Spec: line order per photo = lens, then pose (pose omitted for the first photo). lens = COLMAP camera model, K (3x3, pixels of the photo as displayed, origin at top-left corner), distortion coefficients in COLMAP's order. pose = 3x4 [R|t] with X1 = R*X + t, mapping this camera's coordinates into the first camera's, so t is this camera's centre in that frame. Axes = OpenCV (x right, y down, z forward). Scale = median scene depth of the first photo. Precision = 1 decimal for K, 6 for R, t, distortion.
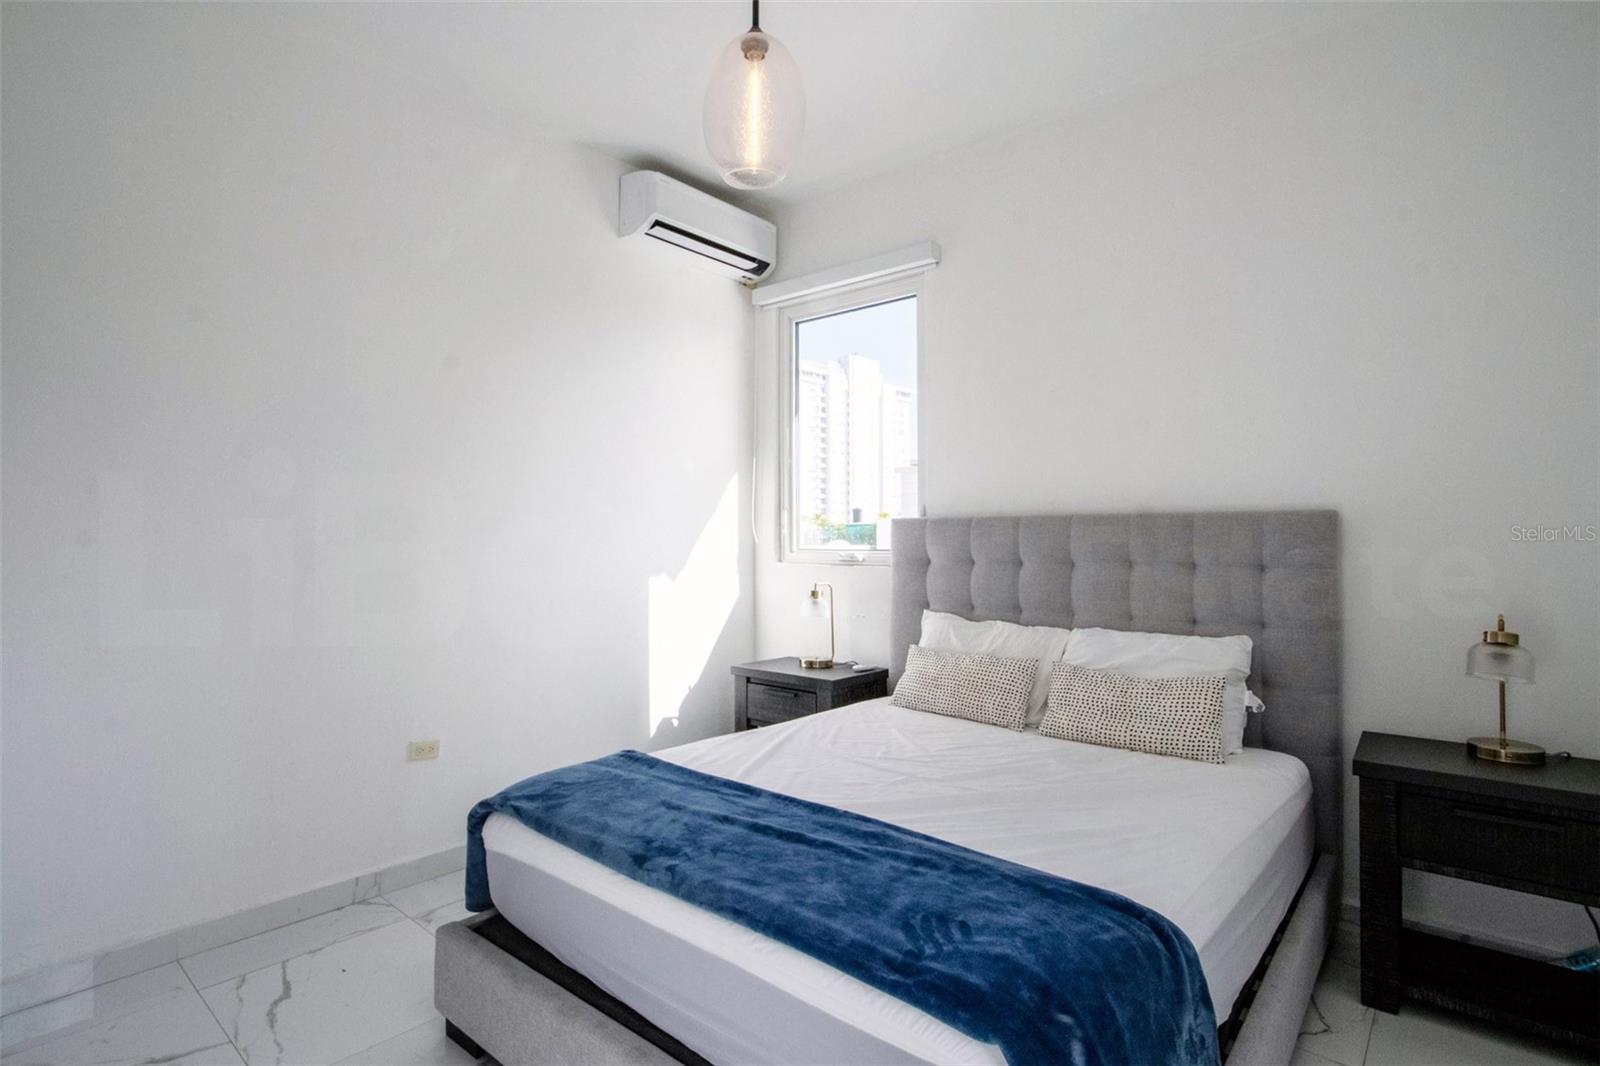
lens RADIAL K [[807.8, 0, 800.0], [0, 807.8, 533.0], [0, 0, 1]] dist [-0.002910, -0.000046]
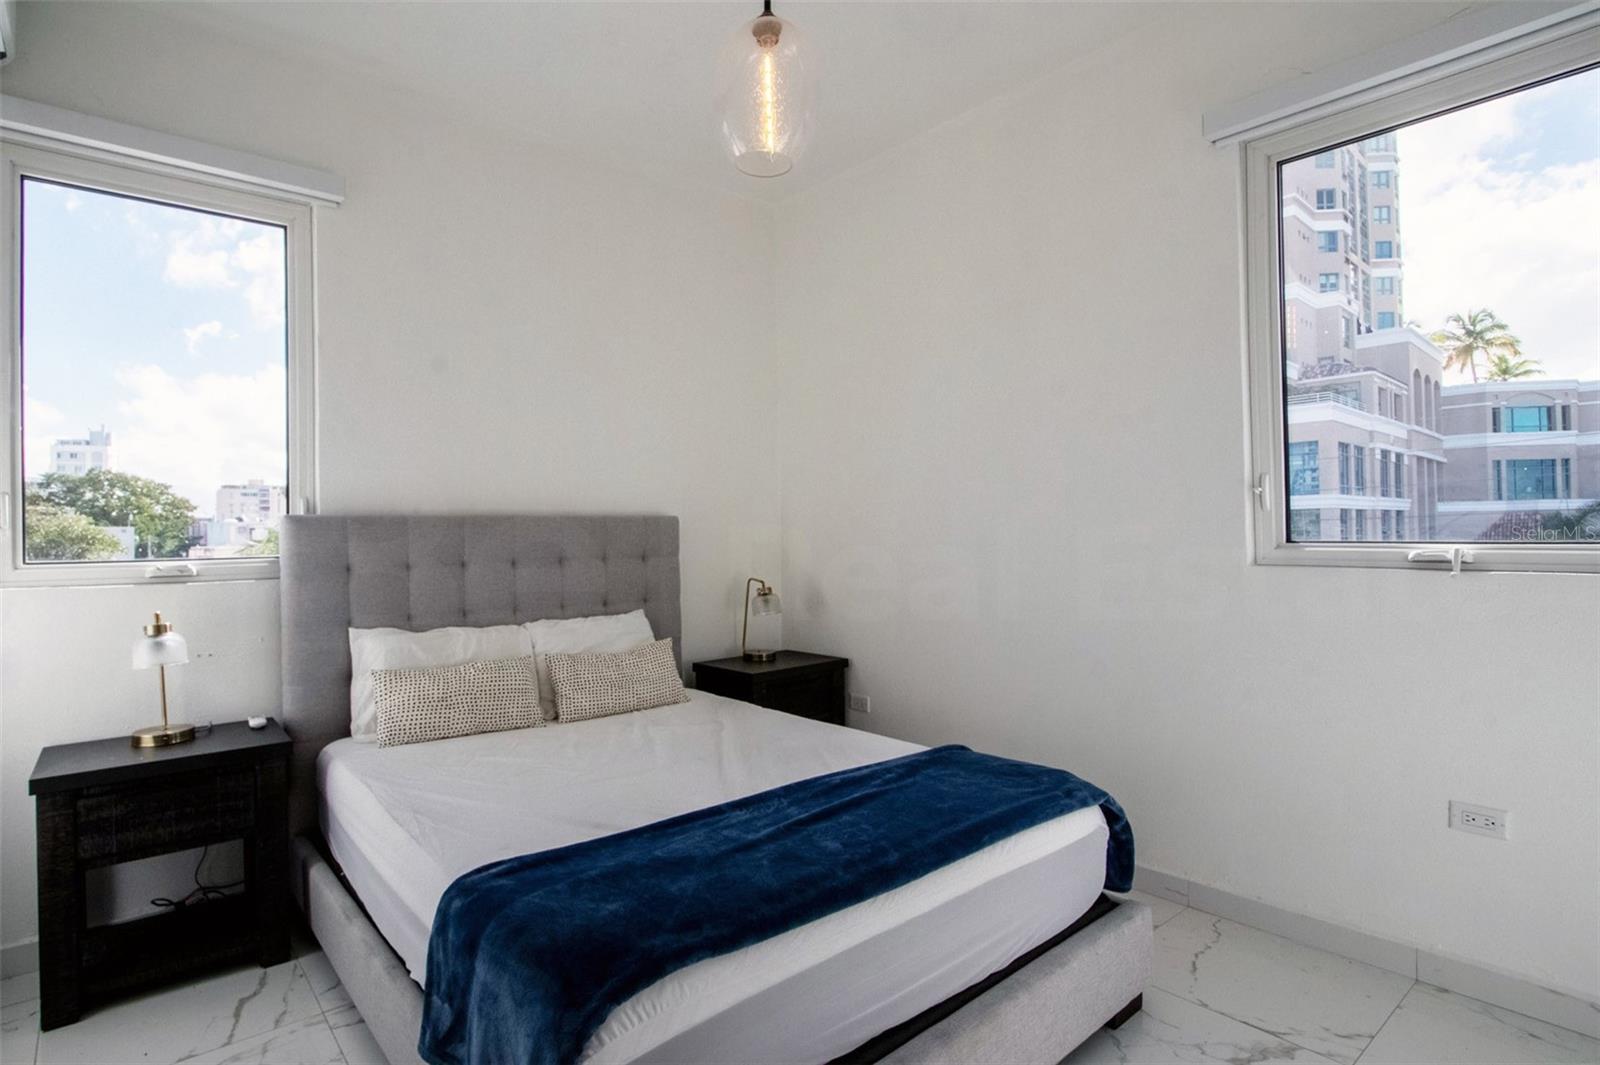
lens RADIAL K [[779.2, 0, 744.4], [0, 779.2, 528.9], [0, 0, 1]] dist [-0.010093, 0.001237]
pose [[0.205170, 0.002270, 0.978724, -0.636699], [0.007923, 0.999961, -0.003980, 0.001737], [-0.978694, 0.008571, 0.205144, 0.544415]]
